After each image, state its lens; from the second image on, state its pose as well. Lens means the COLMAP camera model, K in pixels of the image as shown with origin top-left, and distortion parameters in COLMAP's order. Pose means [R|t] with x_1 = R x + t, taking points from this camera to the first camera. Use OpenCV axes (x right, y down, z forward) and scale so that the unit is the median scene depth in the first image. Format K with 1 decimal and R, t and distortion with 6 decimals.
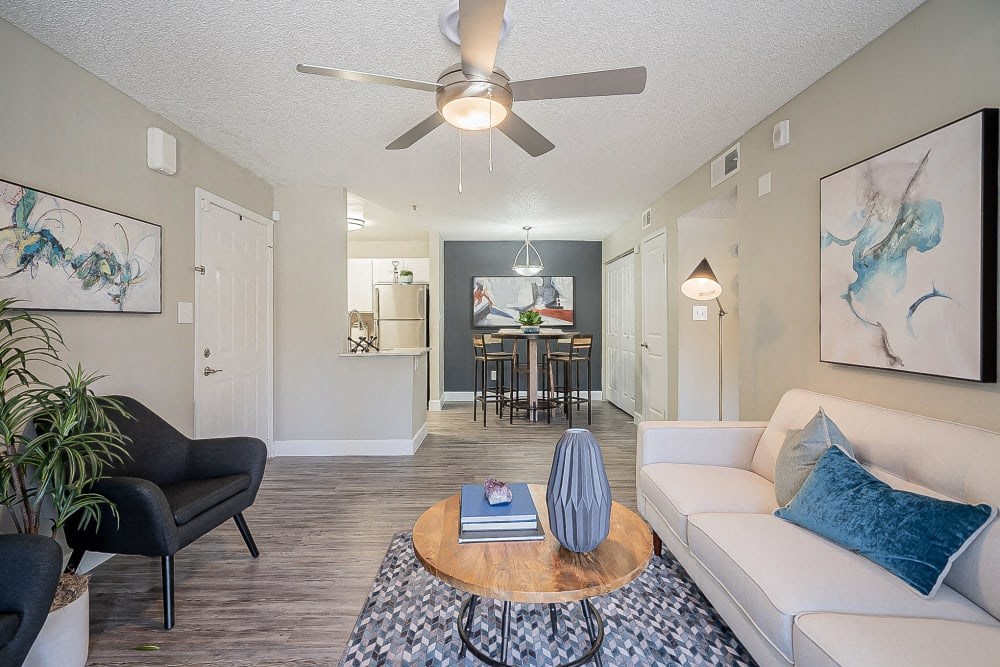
lens RADIAL K [[438.7, 0, 499.2], [0, 438.7, 323.3], [0, 0, 1]] dist [-0.020801, -0.000053]
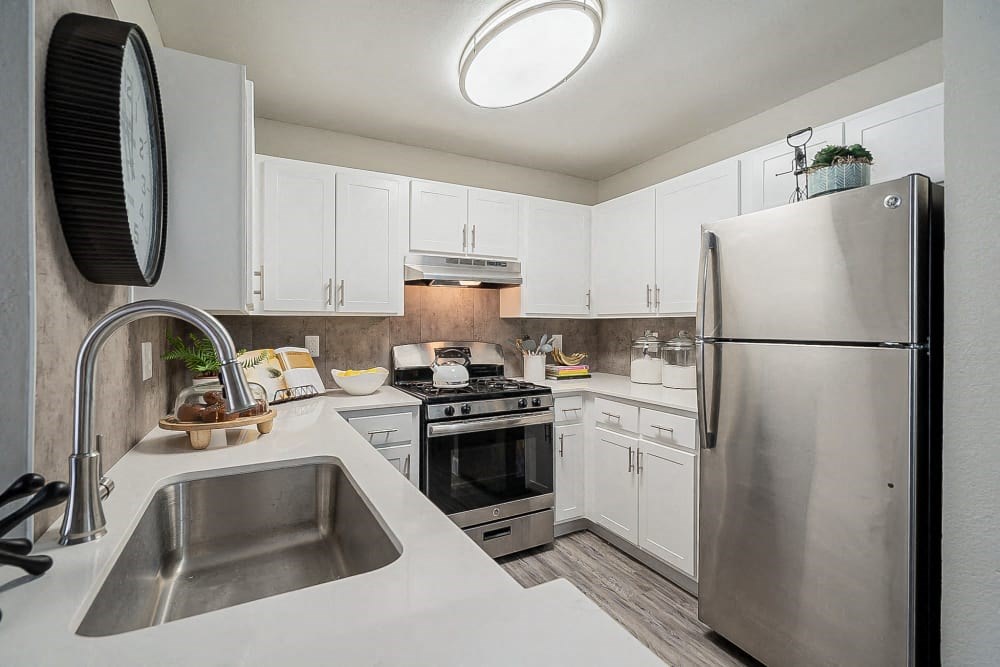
lens RADIAL K [[438.7, 0, 499.2], [0, 438.7, 323.3], [0, 0, 1]] dist [-0.020801, -0.000053]
pose [[0.458915, 0.003734, -0.888472, -0.090594], [-0.005578, 0.999984, 0.001321, -0.015077], [0.888463, 0.004350, 0.458928, 0.857612]]
